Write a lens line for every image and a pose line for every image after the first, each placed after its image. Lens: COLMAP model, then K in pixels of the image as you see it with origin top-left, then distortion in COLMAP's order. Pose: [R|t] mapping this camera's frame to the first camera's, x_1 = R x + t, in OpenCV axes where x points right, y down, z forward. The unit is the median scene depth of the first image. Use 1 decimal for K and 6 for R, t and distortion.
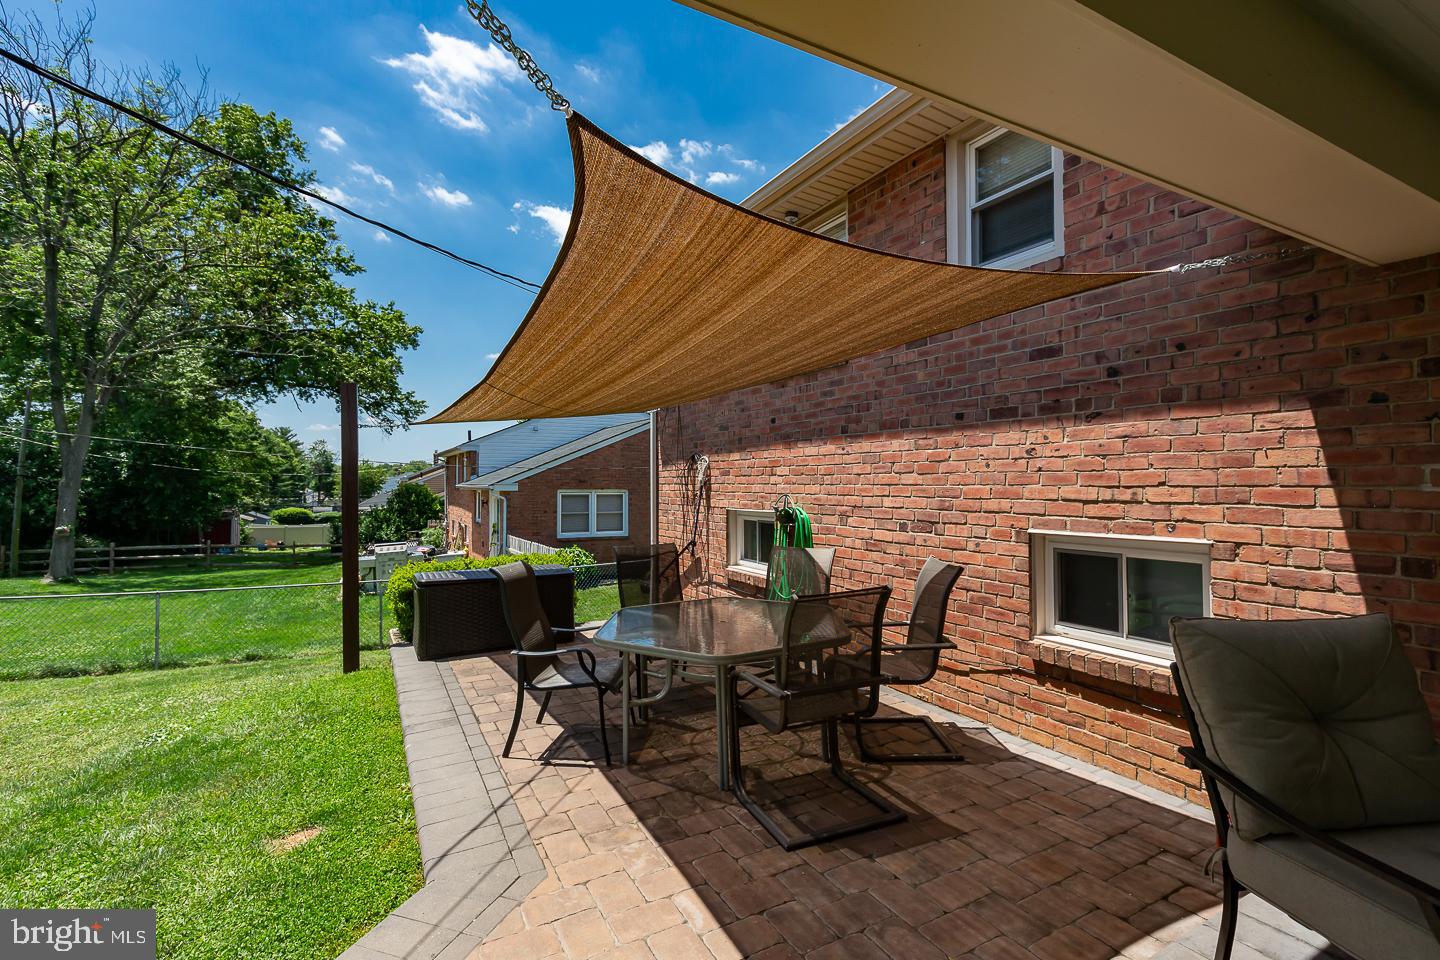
lens RADIAL K [[669.3, 0, 721.2], [0, 669.3, 474.0], [0, 0, 1]] dist [0.006804, 0.000211]
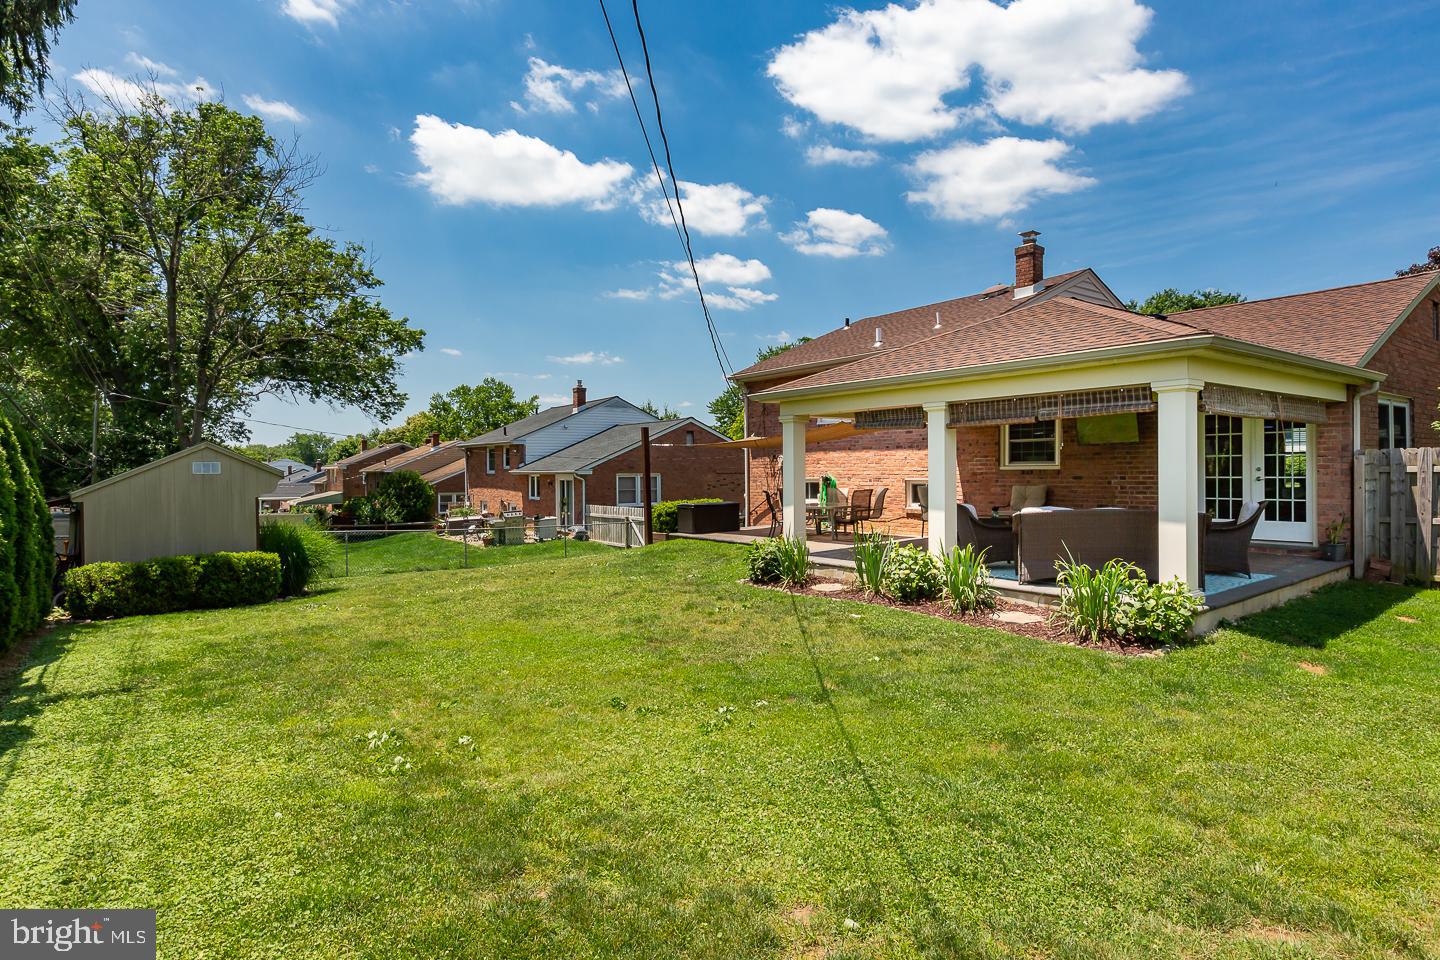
lens RADIAL K [[786.7, 0, 719.9], [0, 786.7, 482.2], [0, 0, 1]] dist [-0.000886, 0.000376]
pose [[0.991560, -0.010986, 0.129186, -0.434840], [0.006891, 0.999461, 0.032097, -0.017508], [-0.129469, -0.030935, 0.991101, -1.234009]]
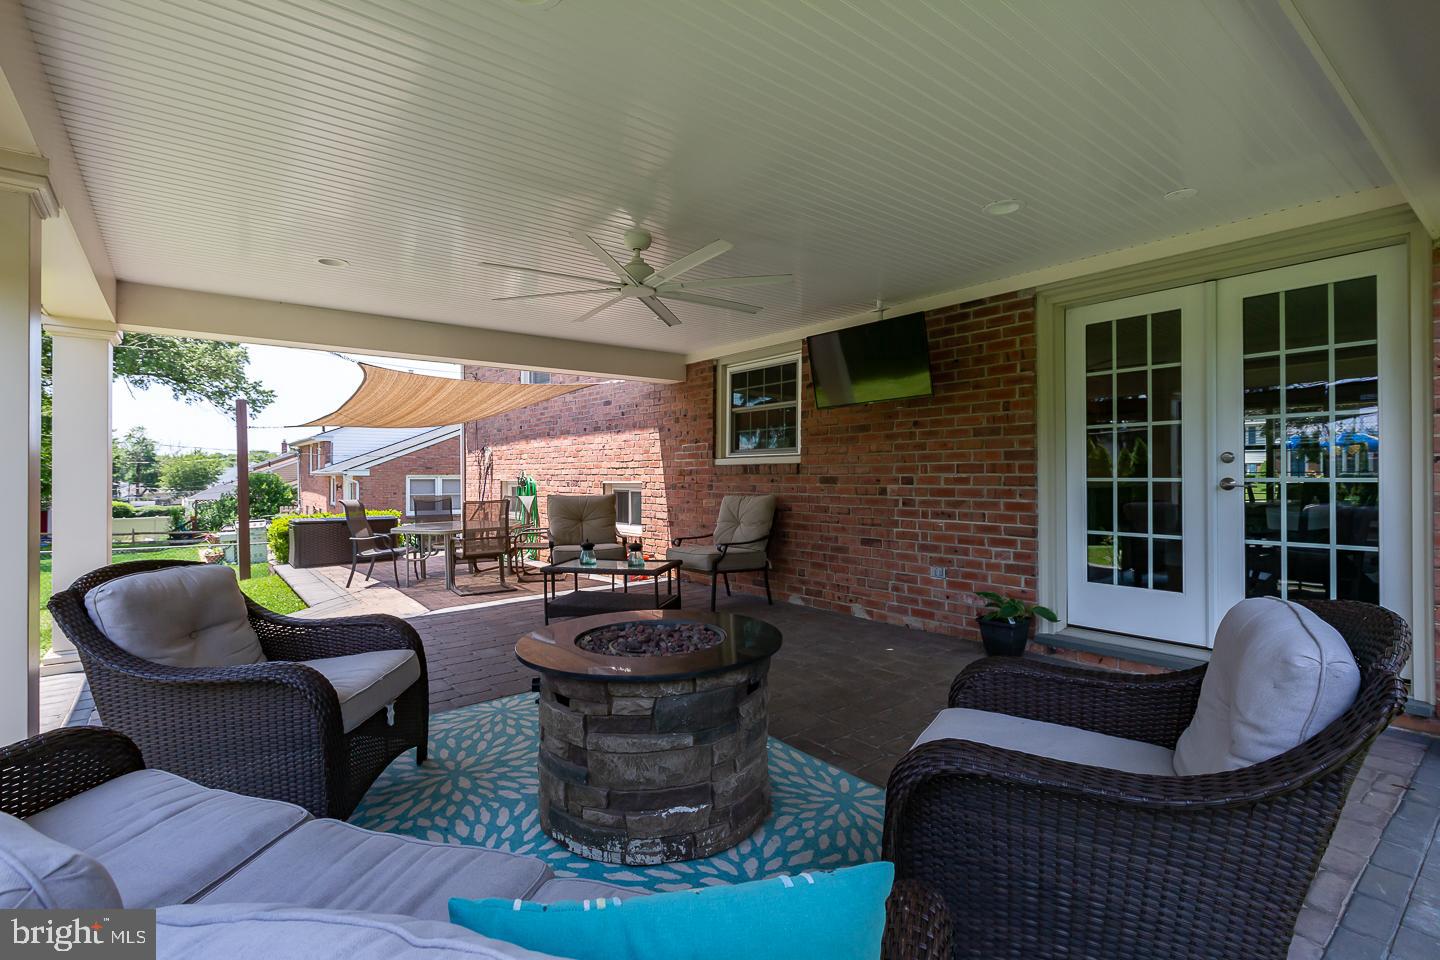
lens RADIAL K [[669.3, 0, 729.3], [0, 669.3, 475.6], [0, 0, 1]] dist [0.006804, 0.000211]
pose [[0.982766, -0.002591, 0.184838, 0.177605], [-0.000336, 0.999875, 0.015799, 0.010474], [-0.184856, -0.015589, 0.982642, -0.486974]]
